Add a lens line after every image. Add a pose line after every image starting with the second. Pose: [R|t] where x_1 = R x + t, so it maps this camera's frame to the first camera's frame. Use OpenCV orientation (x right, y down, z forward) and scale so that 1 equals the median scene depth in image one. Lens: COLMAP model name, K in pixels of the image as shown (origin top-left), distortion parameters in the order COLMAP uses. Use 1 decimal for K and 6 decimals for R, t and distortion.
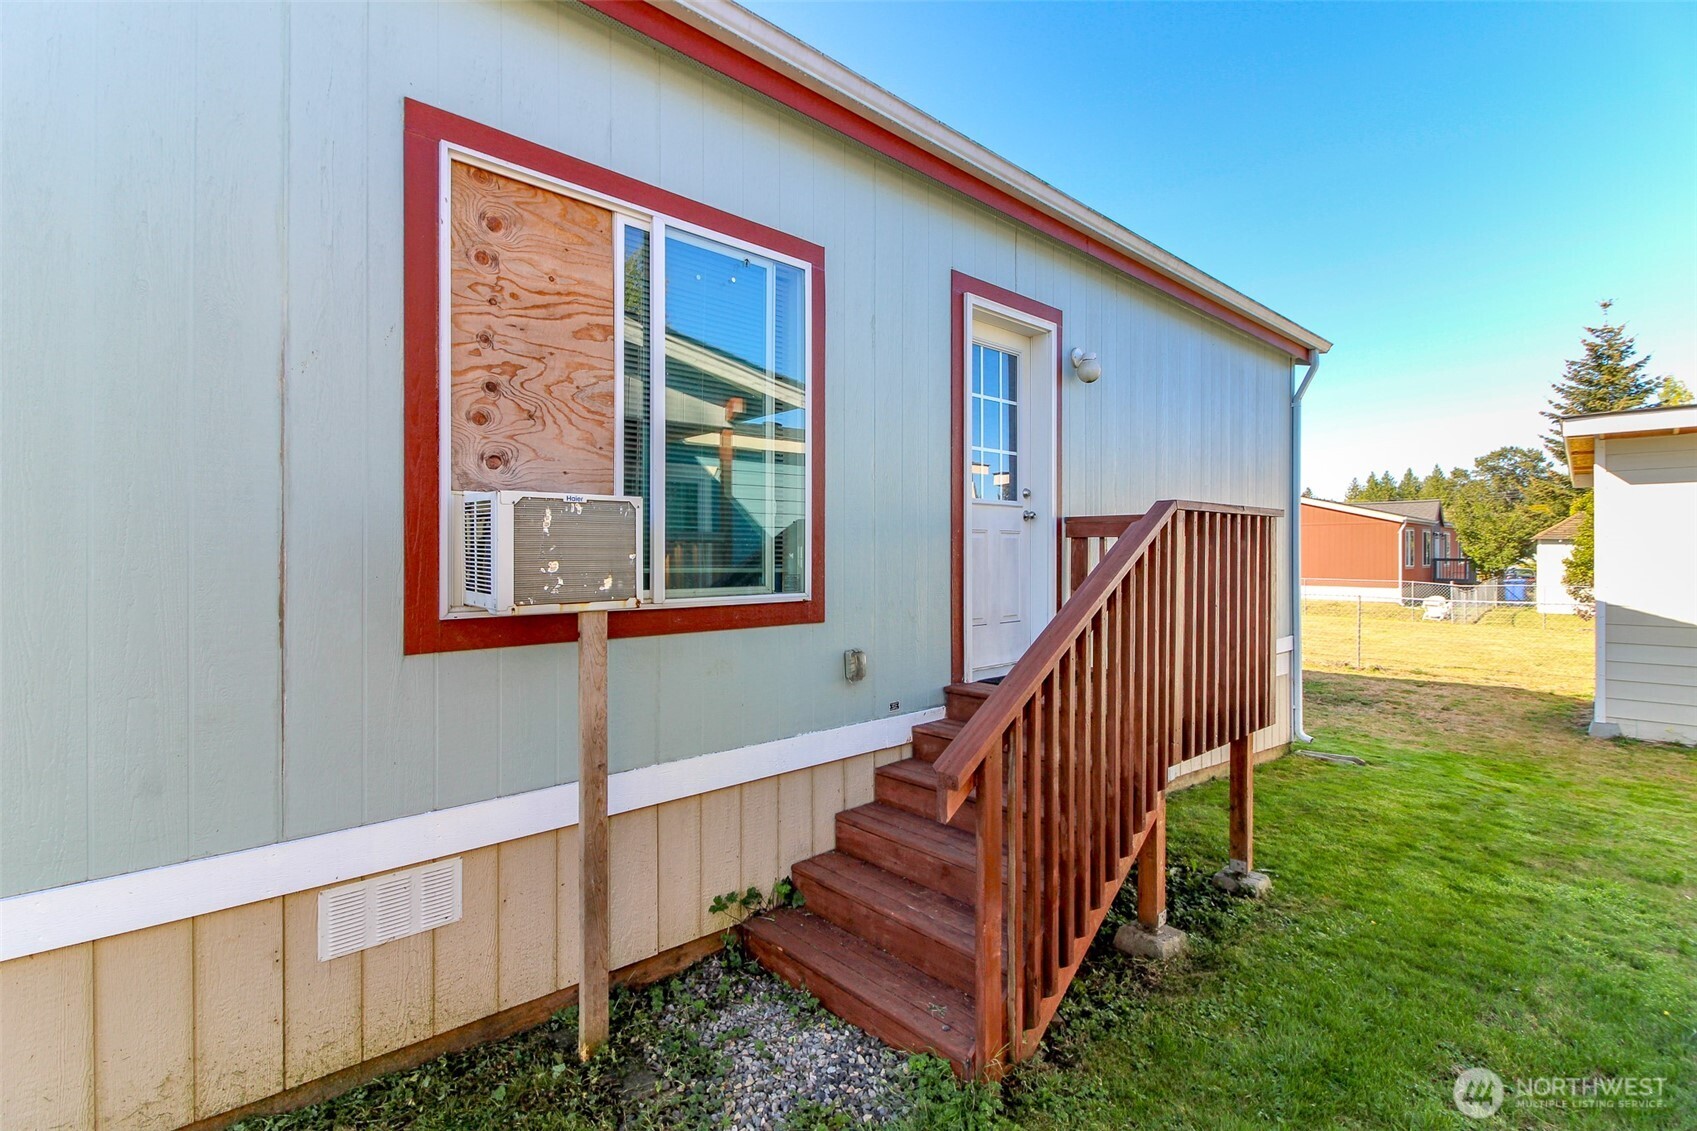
lens RADIAL K [[778.6, 0, 850.4], [0, 778.6, 555.6], [0, 0, 1]] dist [0.015048, -0.010598]
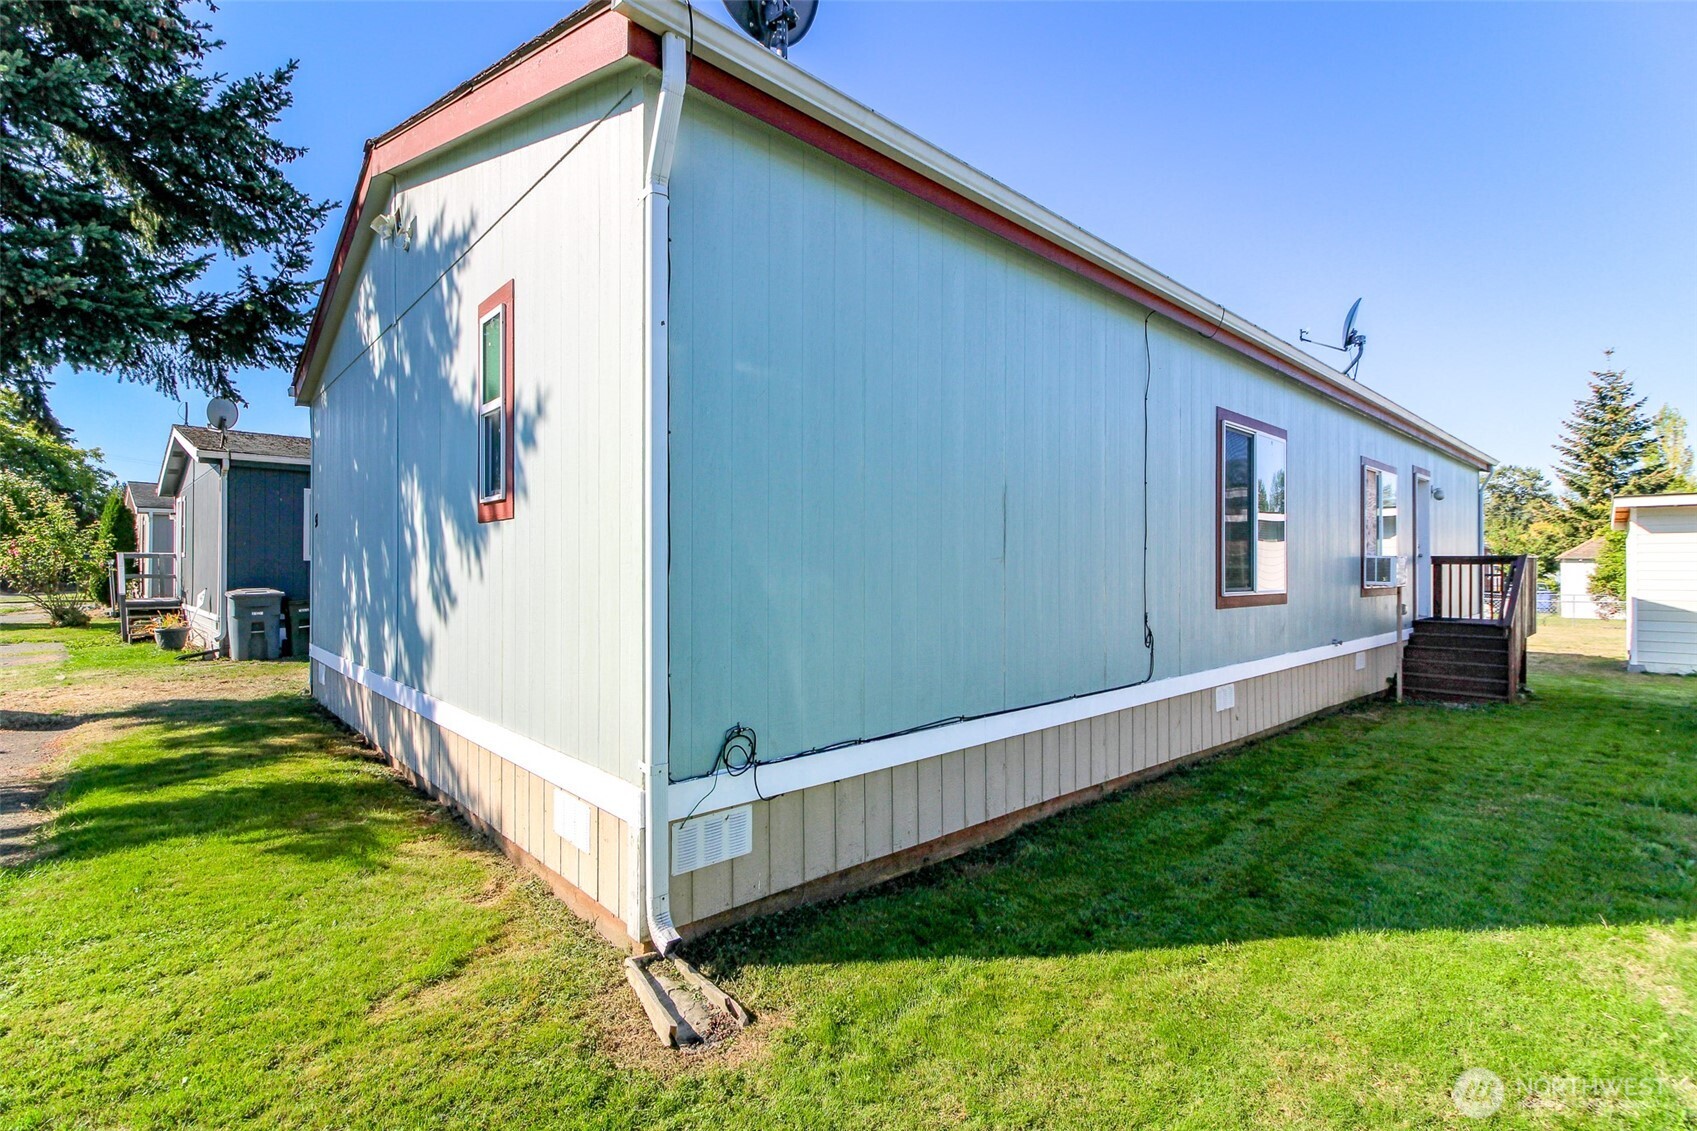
lens RADIAL K [[771.5, 0, 846.5], [0, 771.5, 572.1], [0, 0, 1]] dist [0.018193, -0.016677]
pose [[0.999967, -0.005506, -0.005963, -0.147191], [0.005472, 0.999969, -0.005658, 0.000549], [0.005993, 0.005625, 0.999966, -0.137564]]
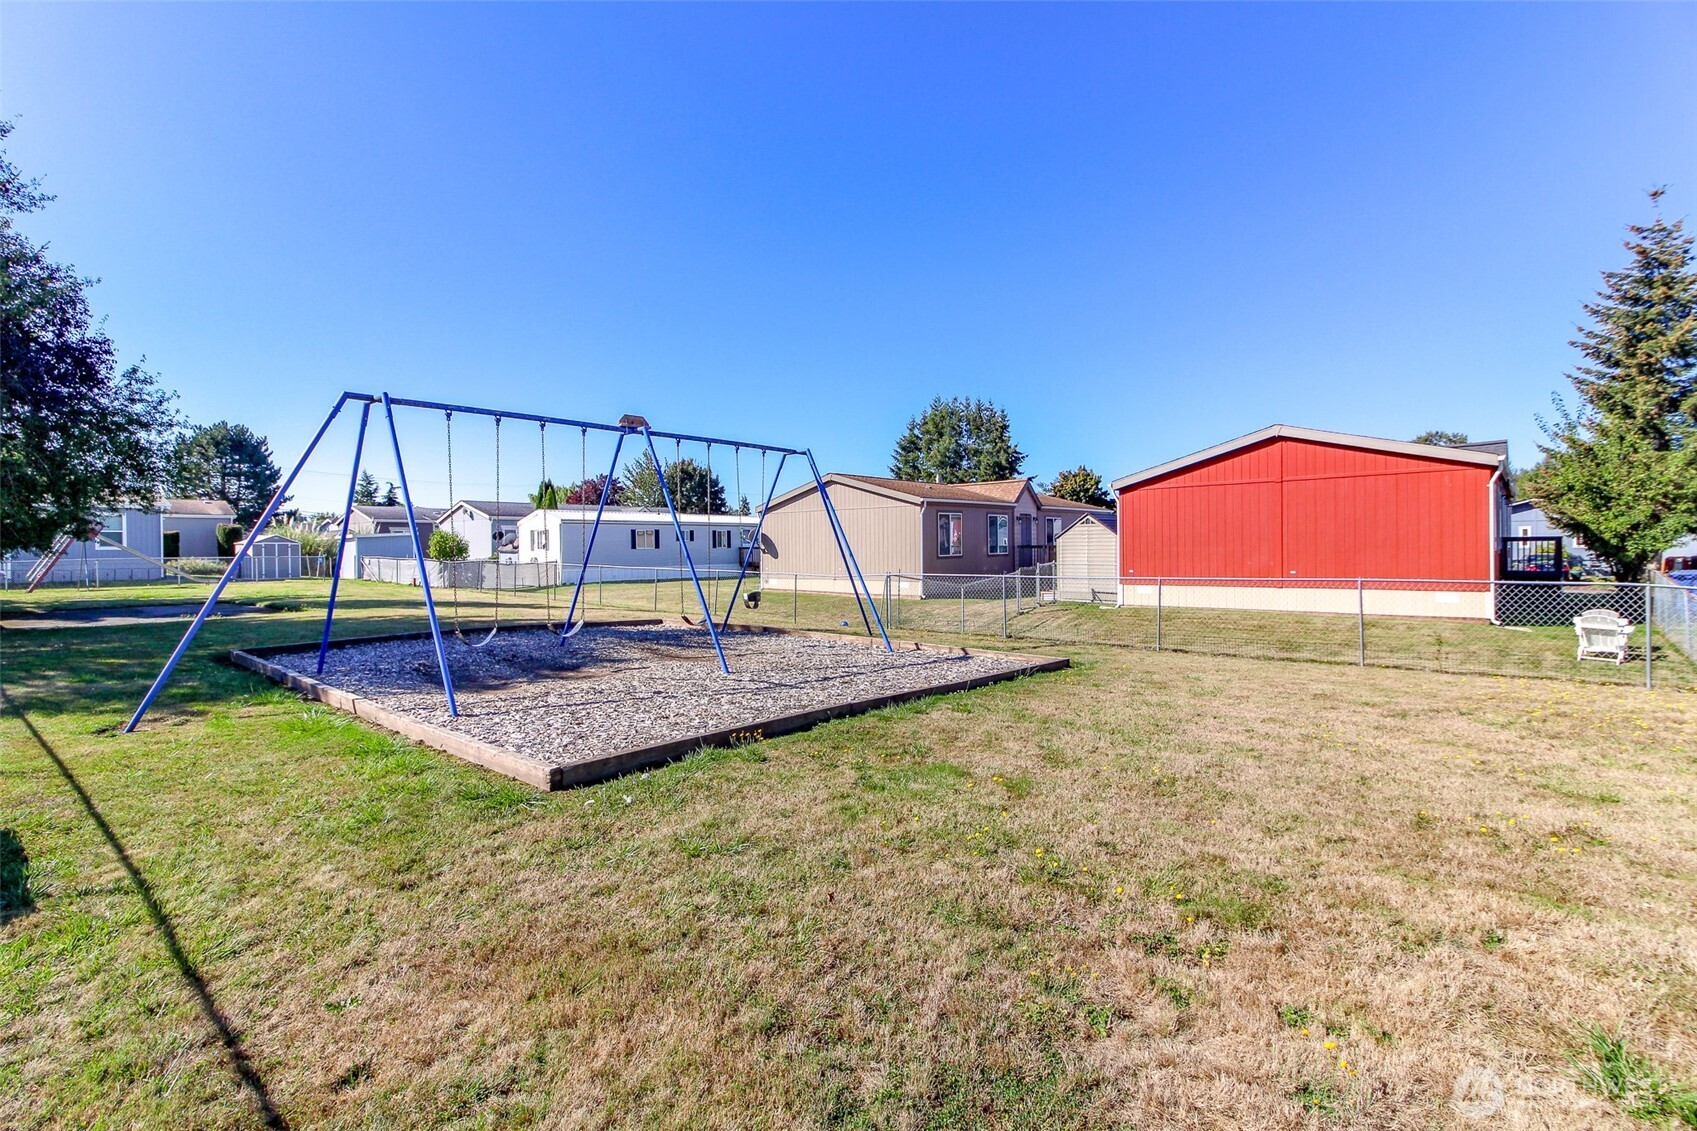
lens RADIAL K [[778.6, 0, 850.4], [0, 778.6, 555.6], [0, 0, 1]] dist [0.015048, -0.010598]
pose [[0.996649, -0.012990, 0.080761, 0.154121], [0.012584, 0.999906, 0.005532, 0.006240], [-0.080825, -0.004497, 0.996718, 0.344414]]
